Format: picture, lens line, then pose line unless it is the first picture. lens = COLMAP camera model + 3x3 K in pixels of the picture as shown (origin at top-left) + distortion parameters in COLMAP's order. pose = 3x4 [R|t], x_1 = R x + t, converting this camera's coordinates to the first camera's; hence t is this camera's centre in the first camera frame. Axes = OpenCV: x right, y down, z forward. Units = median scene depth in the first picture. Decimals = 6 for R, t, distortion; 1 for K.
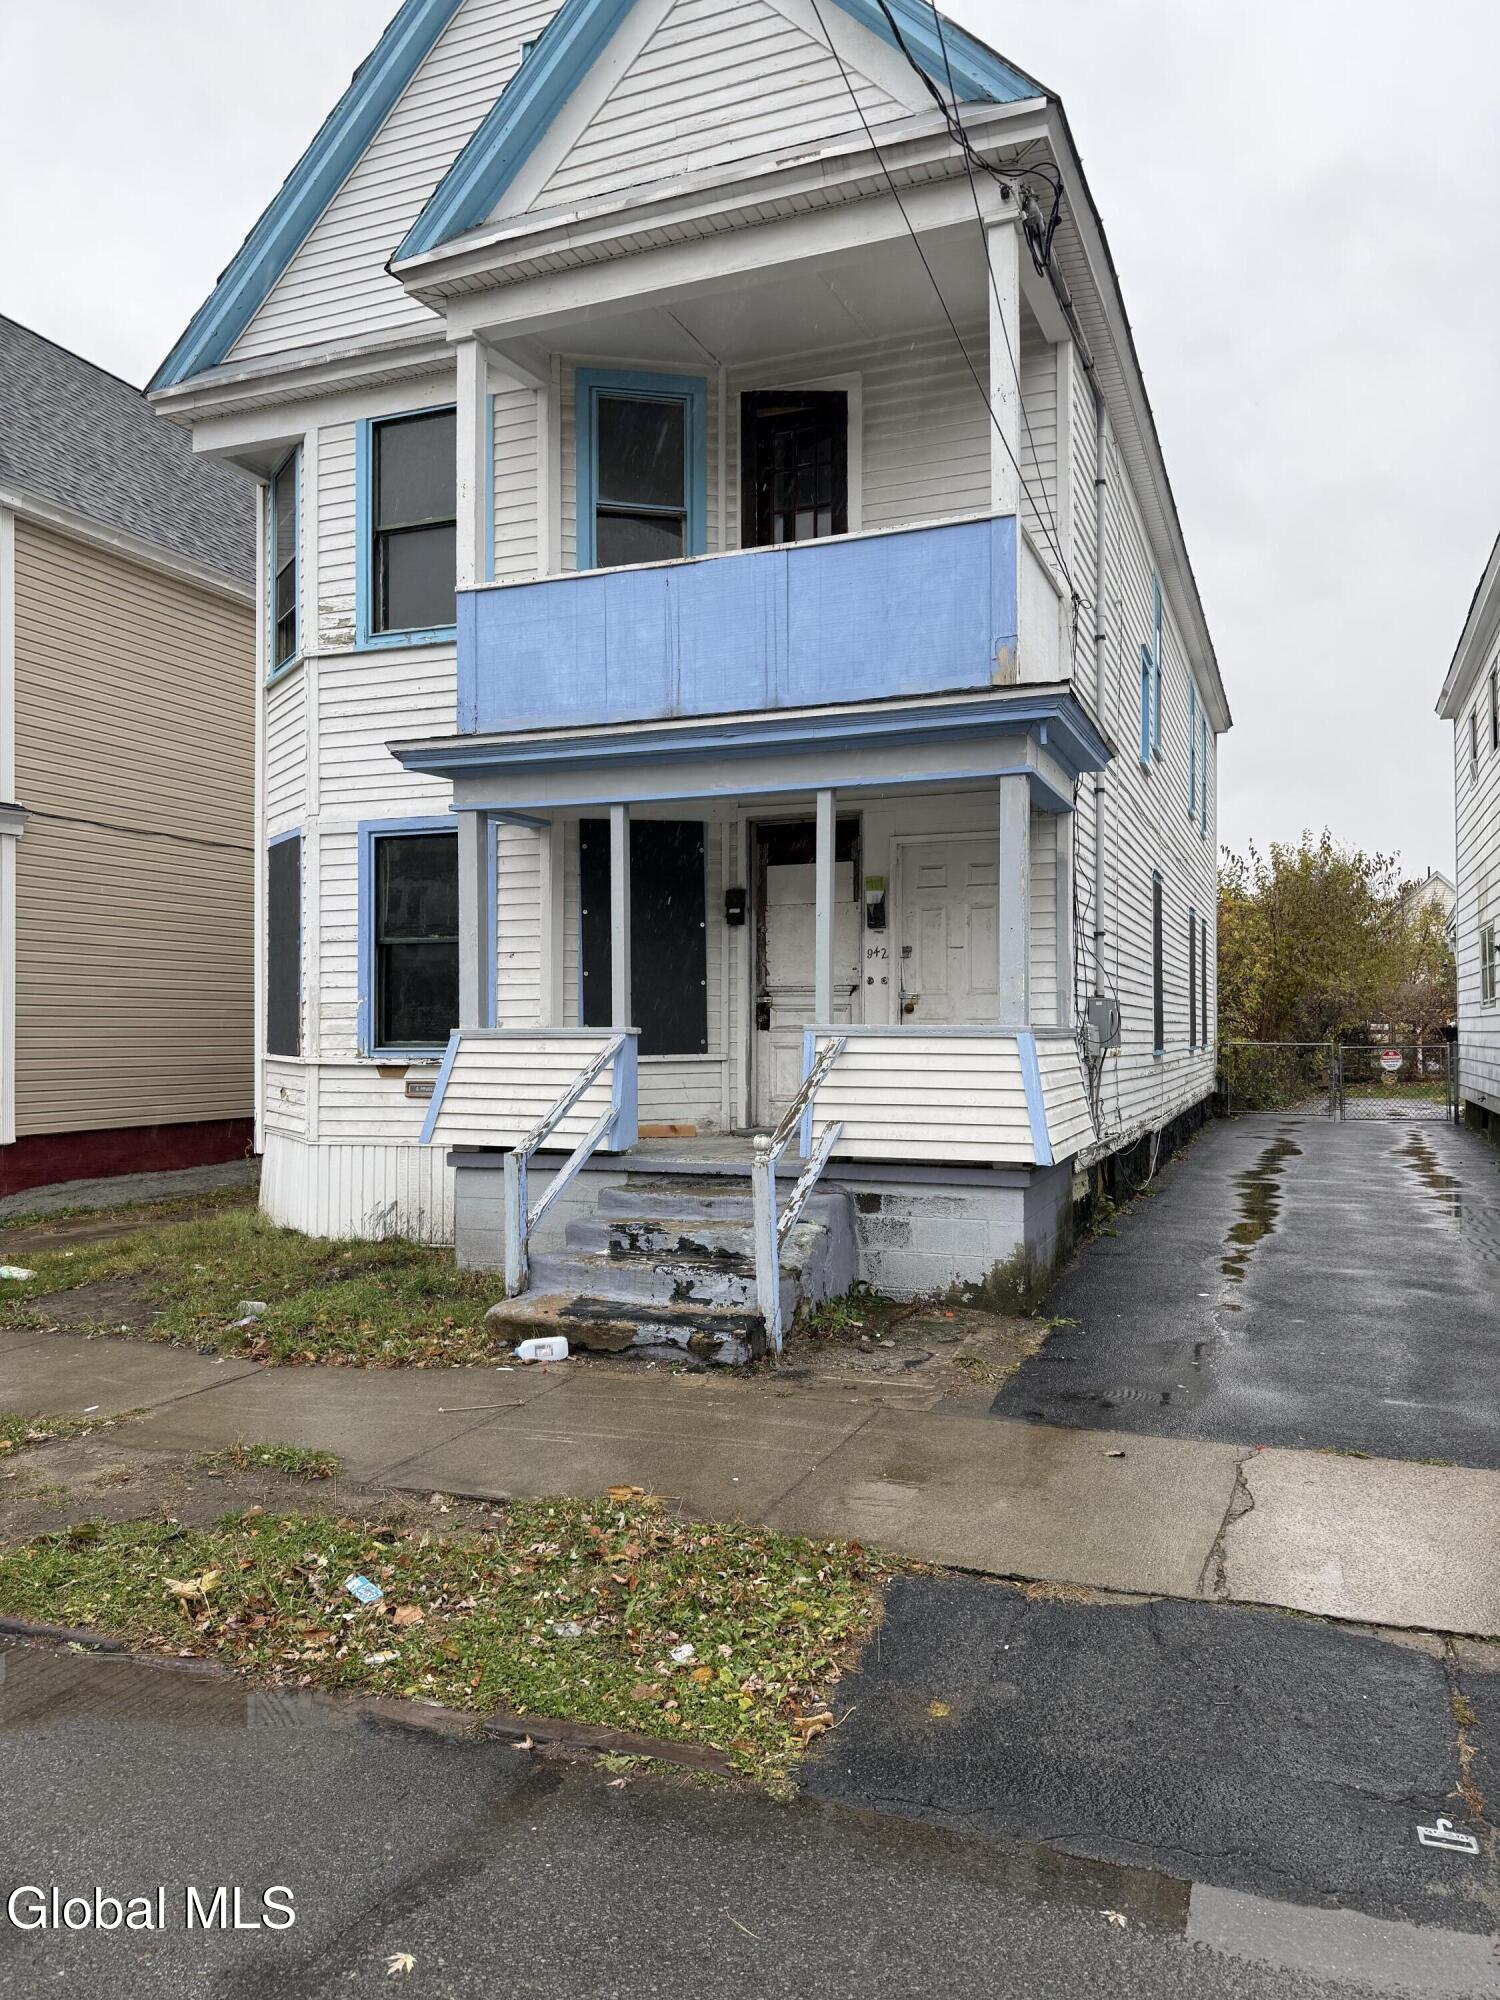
lens RADIAL K [[1410.2, 0, 796.5], [0, 1410.2, 1003.8], [0, 0, 1]] dist [0.053088, -0.061896]
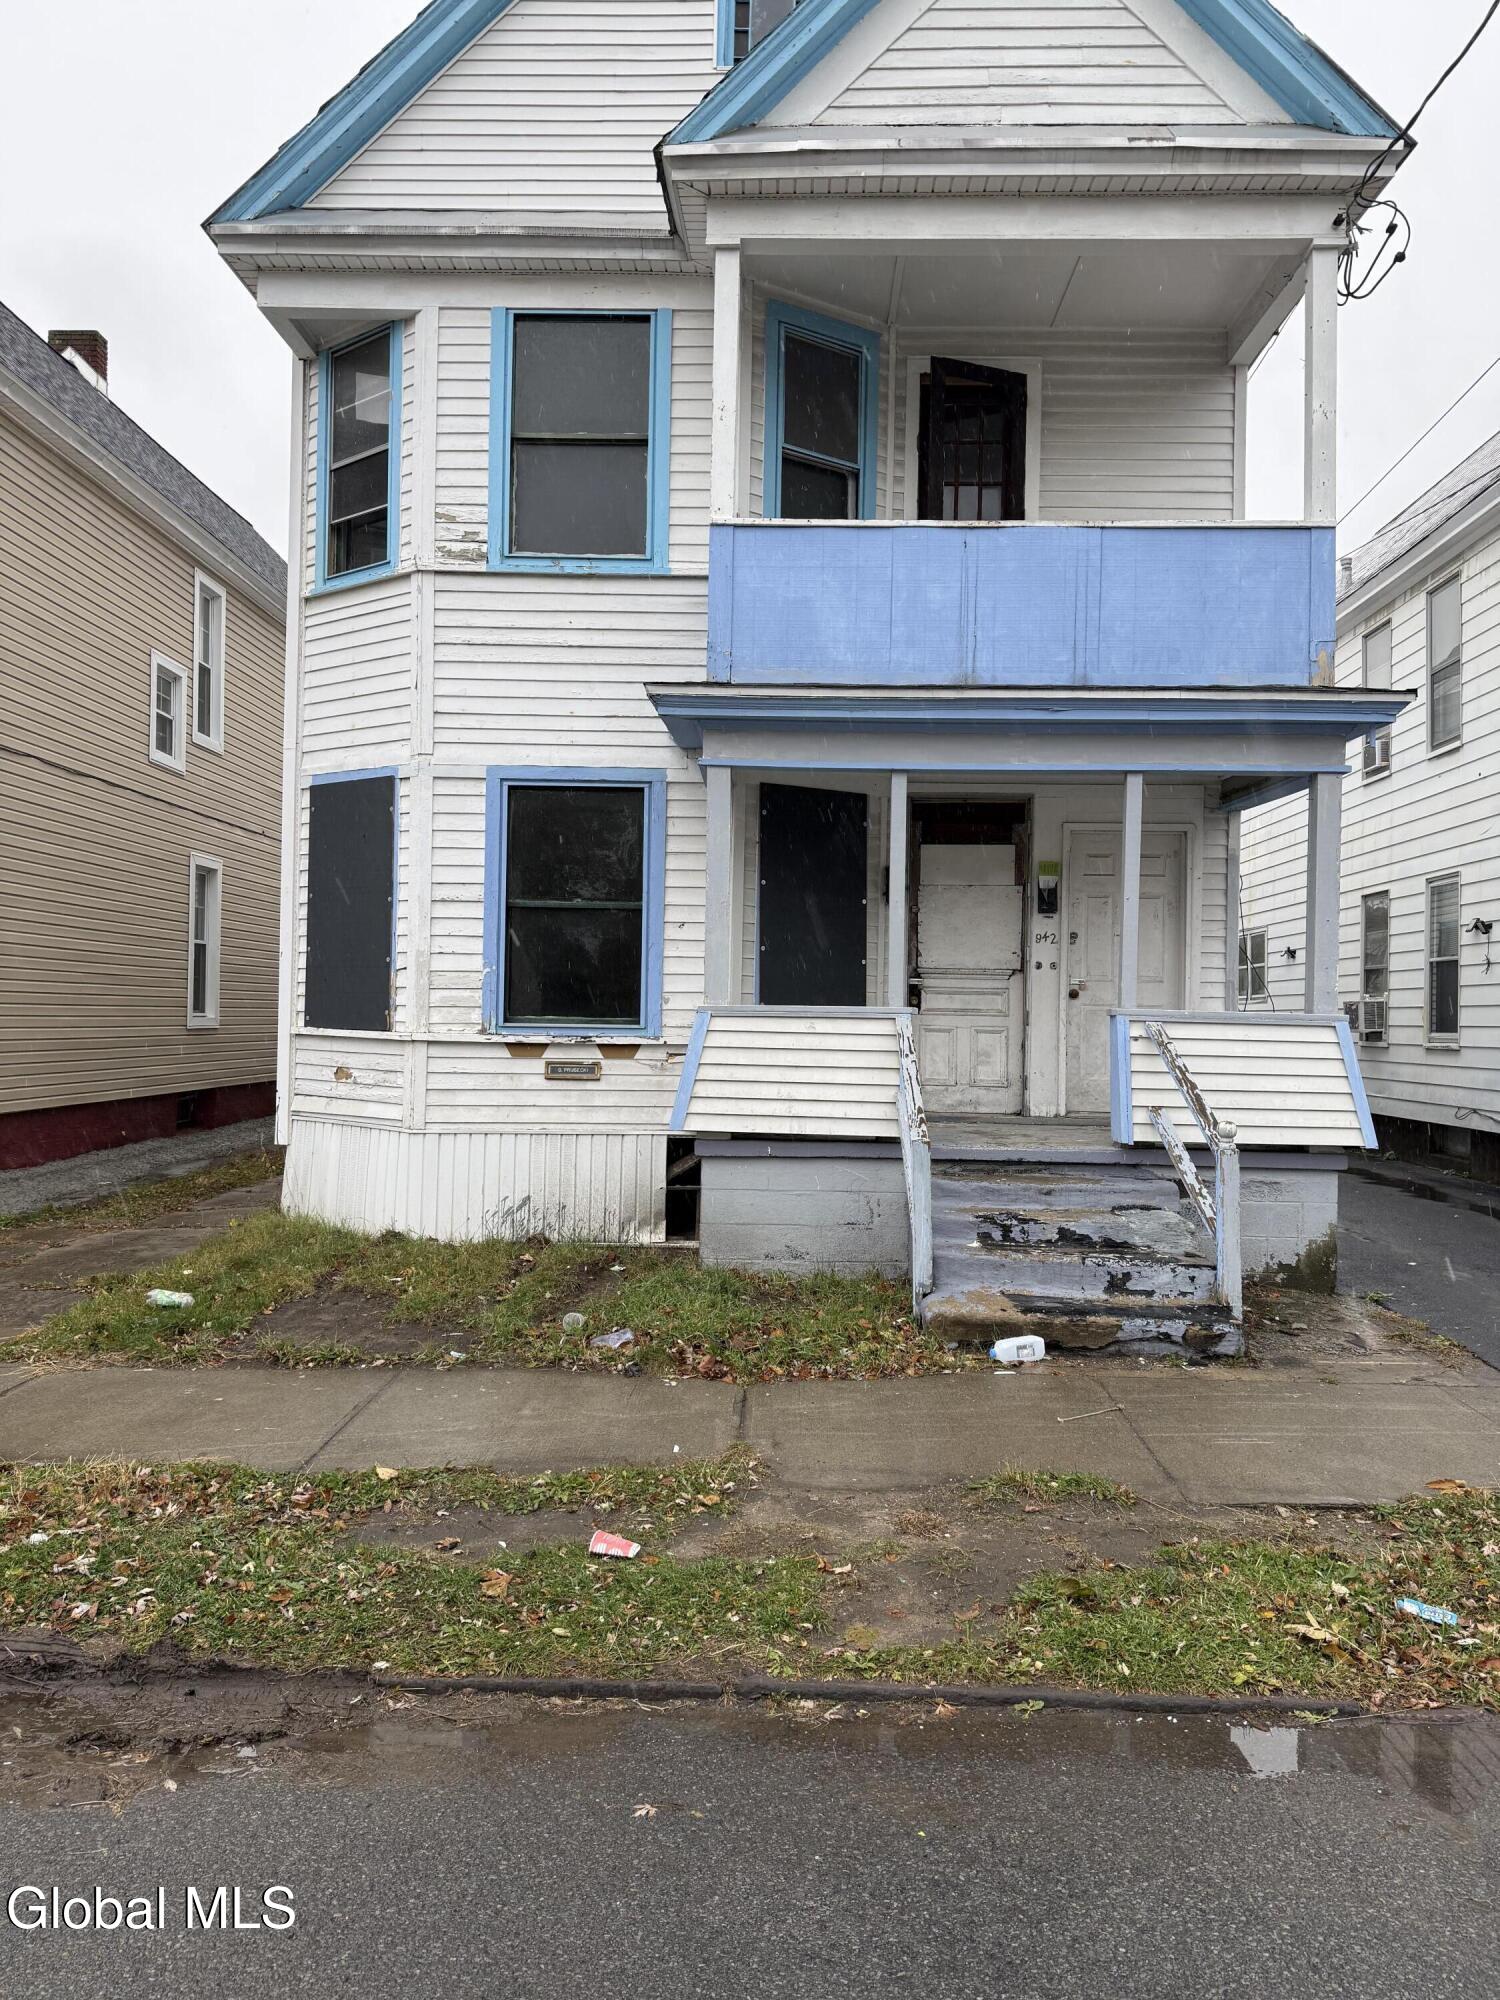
lens RADIAL K [[1410.2, 0, 630.2], [0, 1410.2, 990.7], [0, 0, 1]] dist [0.053088, -0.061896]
pose [[0.938074, 0.026500, 0.345419, -0.568234], [-0.027094, 0.999628, -0.003109, 0.012305], [-0.345373, -0.006443, 0.938443, 0.158348]]
